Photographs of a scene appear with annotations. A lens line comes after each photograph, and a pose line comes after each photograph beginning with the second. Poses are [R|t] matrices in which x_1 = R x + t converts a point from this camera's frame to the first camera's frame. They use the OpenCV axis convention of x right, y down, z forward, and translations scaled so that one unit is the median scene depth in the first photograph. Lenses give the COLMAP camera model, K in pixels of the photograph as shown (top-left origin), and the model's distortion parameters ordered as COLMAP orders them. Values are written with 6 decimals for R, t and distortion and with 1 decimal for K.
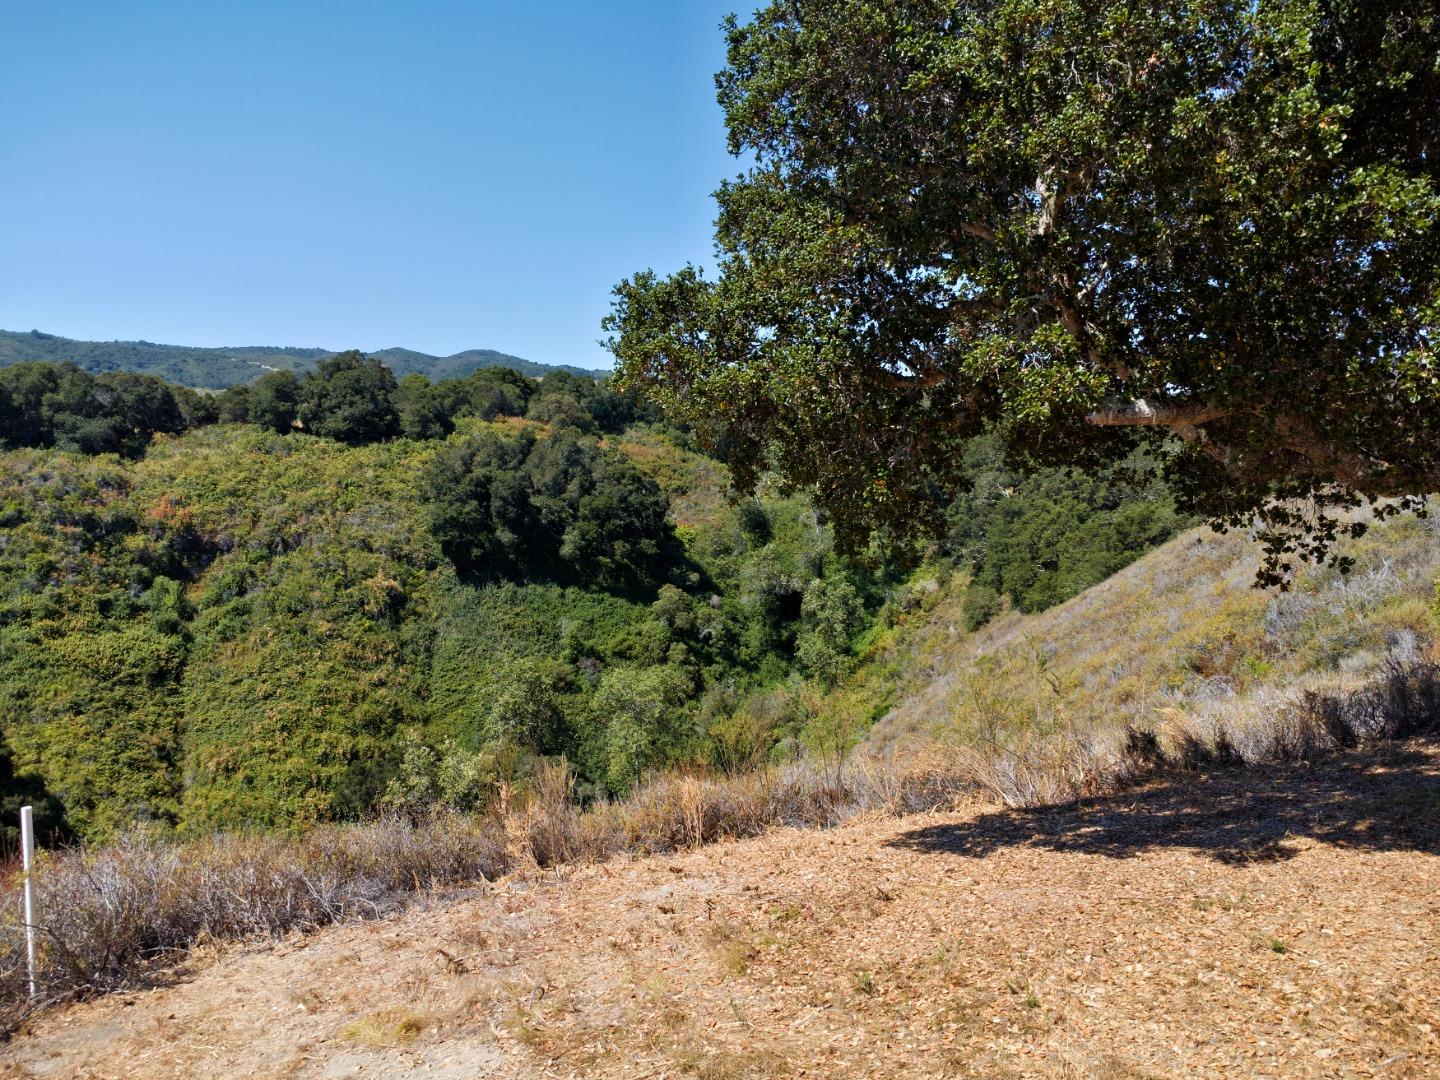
lens RADIAL K [[1061.7, 0, 724.9], [0, 1061.7, 541.5], [0, 0, 1]] dist [0.050788, -0.046413]
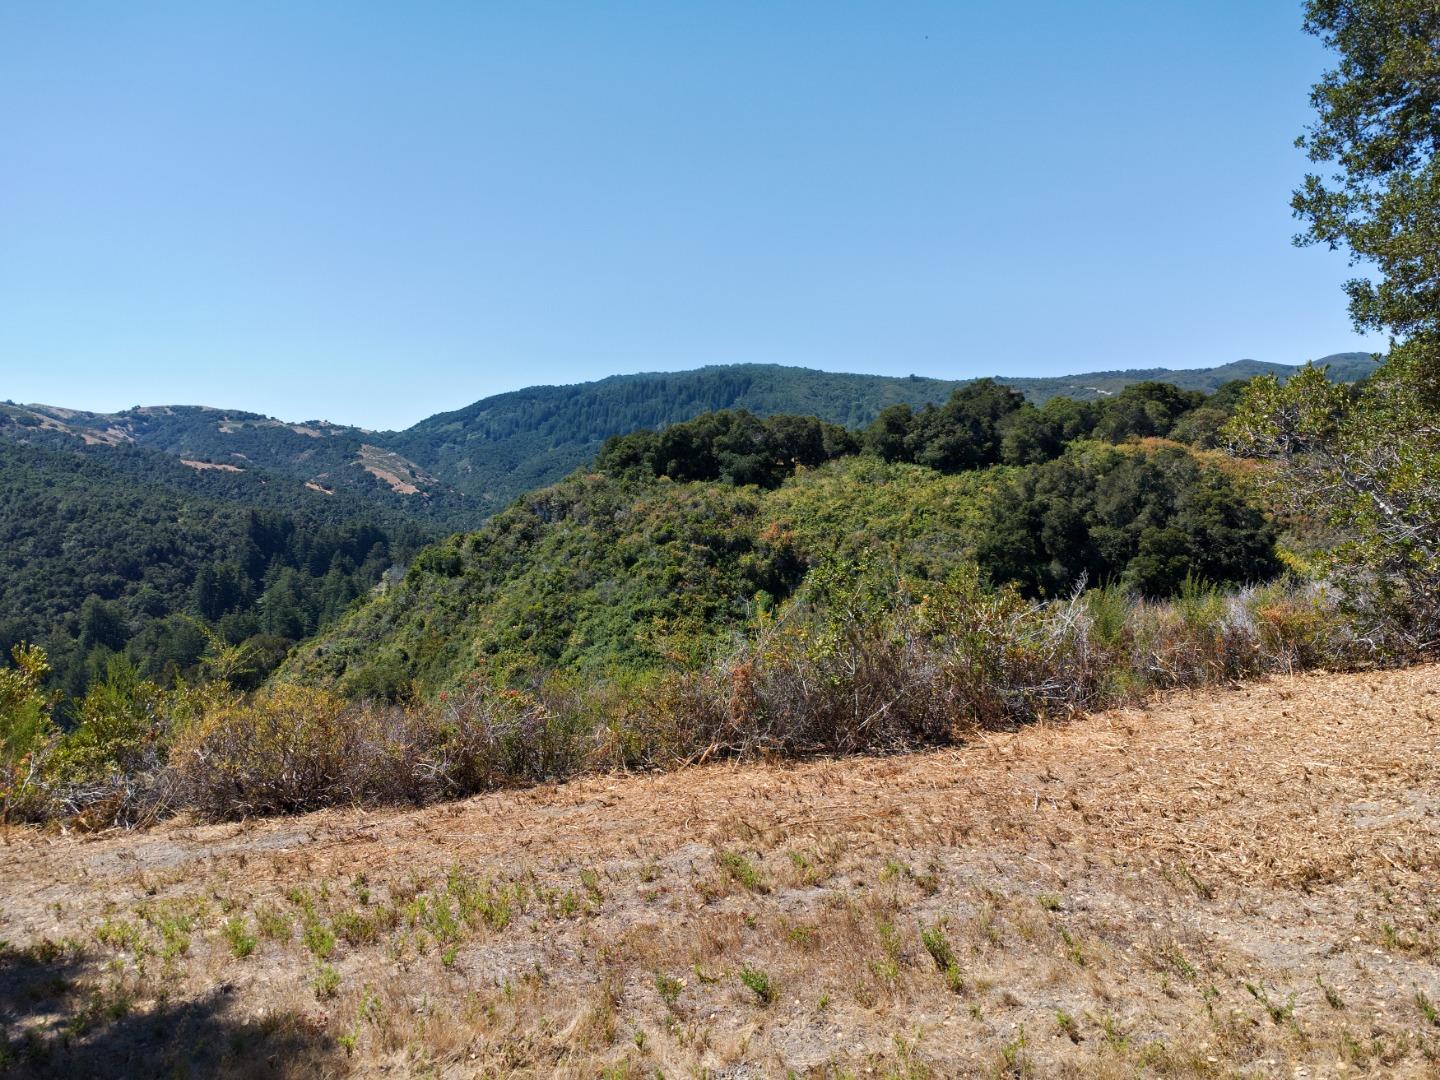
lens RADIAL K [[1061.7, 0, 724.9], [0, 1061.7, 541.5], [0, 0, 1]] dist [0.050788, -0.046413]
pose [[0.732308, 0.027537, -0.680416, 0.211210], [-0.040533, 0.999173, -0.003186, -0.013796], [0.679766, 0.029913, 0.732819, 0.119462]]
